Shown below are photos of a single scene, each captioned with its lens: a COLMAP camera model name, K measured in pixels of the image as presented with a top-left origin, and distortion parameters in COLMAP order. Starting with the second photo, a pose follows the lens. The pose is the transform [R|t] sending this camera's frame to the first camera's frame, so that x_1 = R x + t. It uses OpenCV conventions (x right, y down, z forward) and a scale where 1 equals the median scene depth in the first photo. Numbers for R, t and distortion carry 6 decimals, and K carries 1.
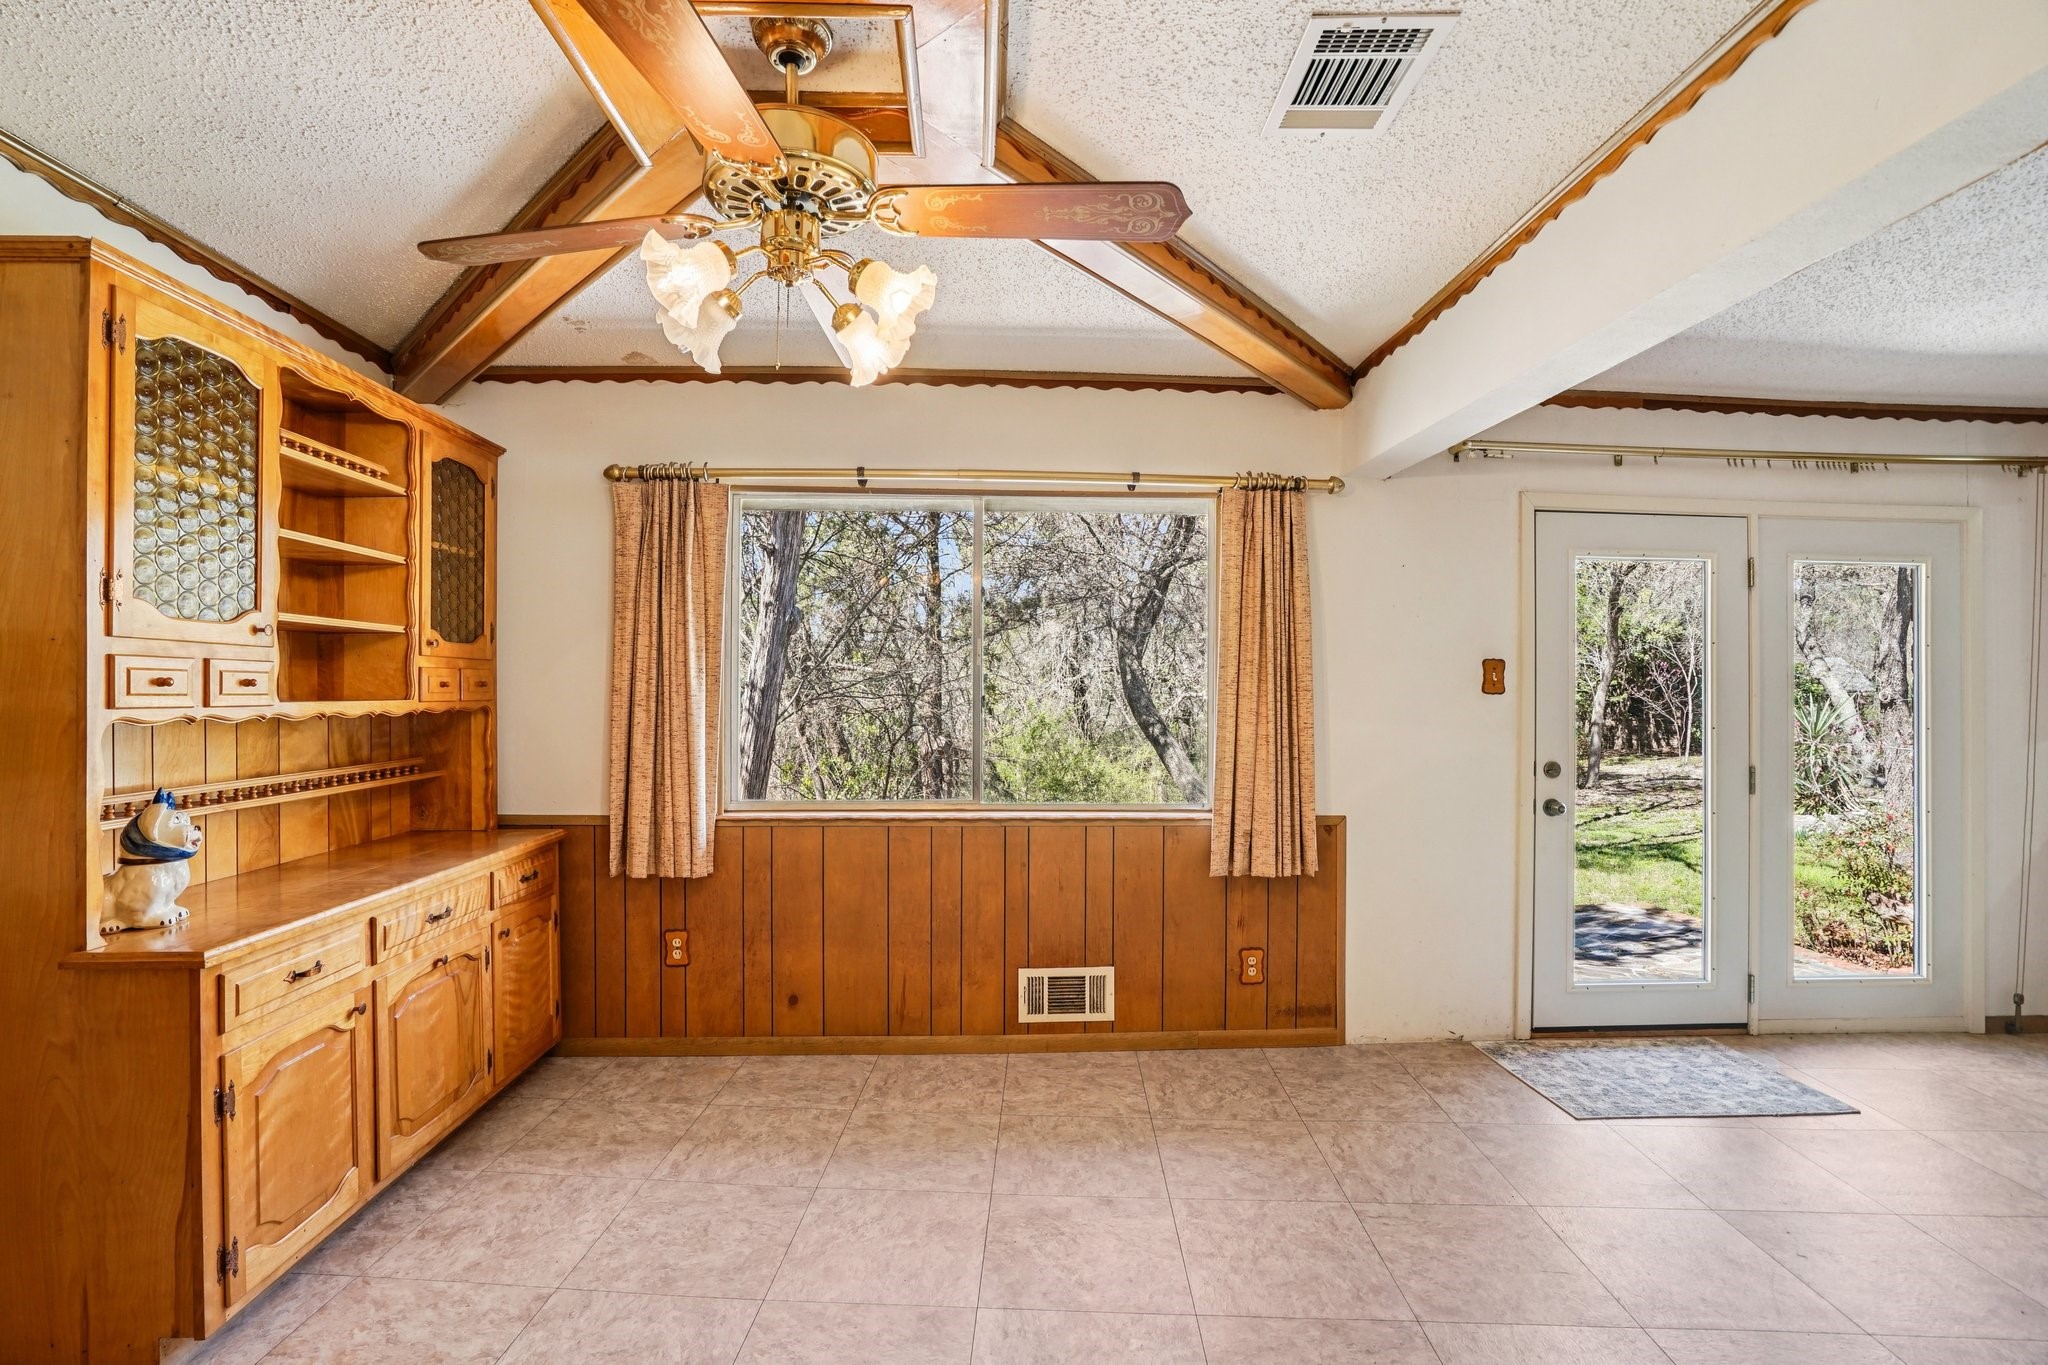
lens RADIAL K [[969.6, 0, 1009.7], [0, 969.6, 680.3], [0, 0, 1]] dist [-0.069327, 0.033747]
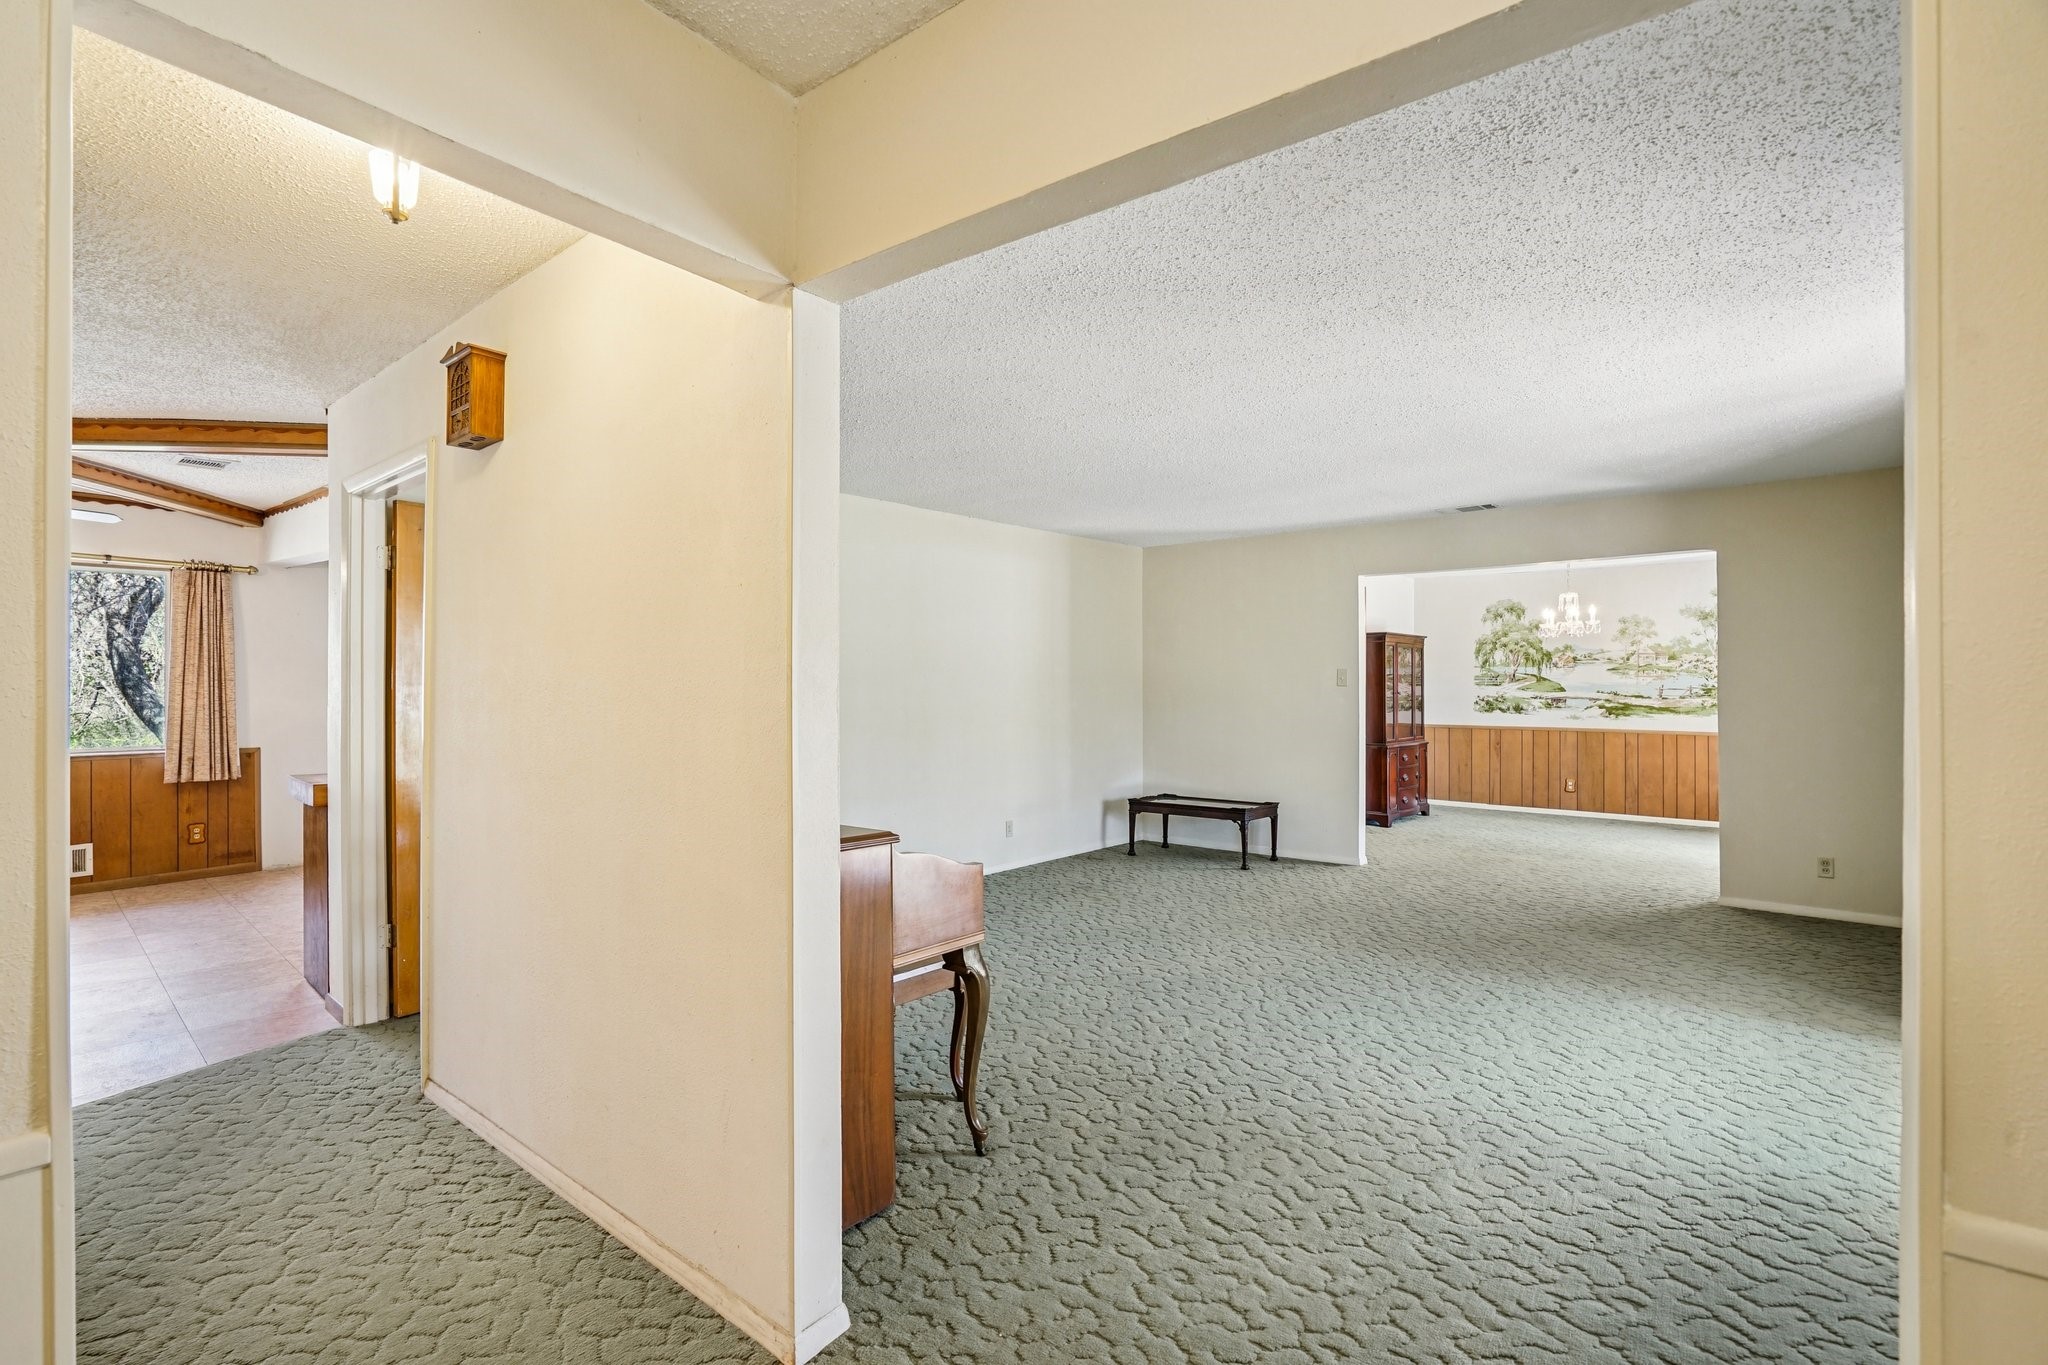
lens RADIAL K [[969.6, 0, 1009.7], [0, 969.6, 680.3], [0, 0, 1]] dist [-0.069327, 0.033747]
pose [[0.640602, -0.003227, 0.767867, -0.121500], [-0.009249, 0.999886, 0.011918, -0.024990], [-0.767818, -0.014736, 0.640499, -1.314513]]
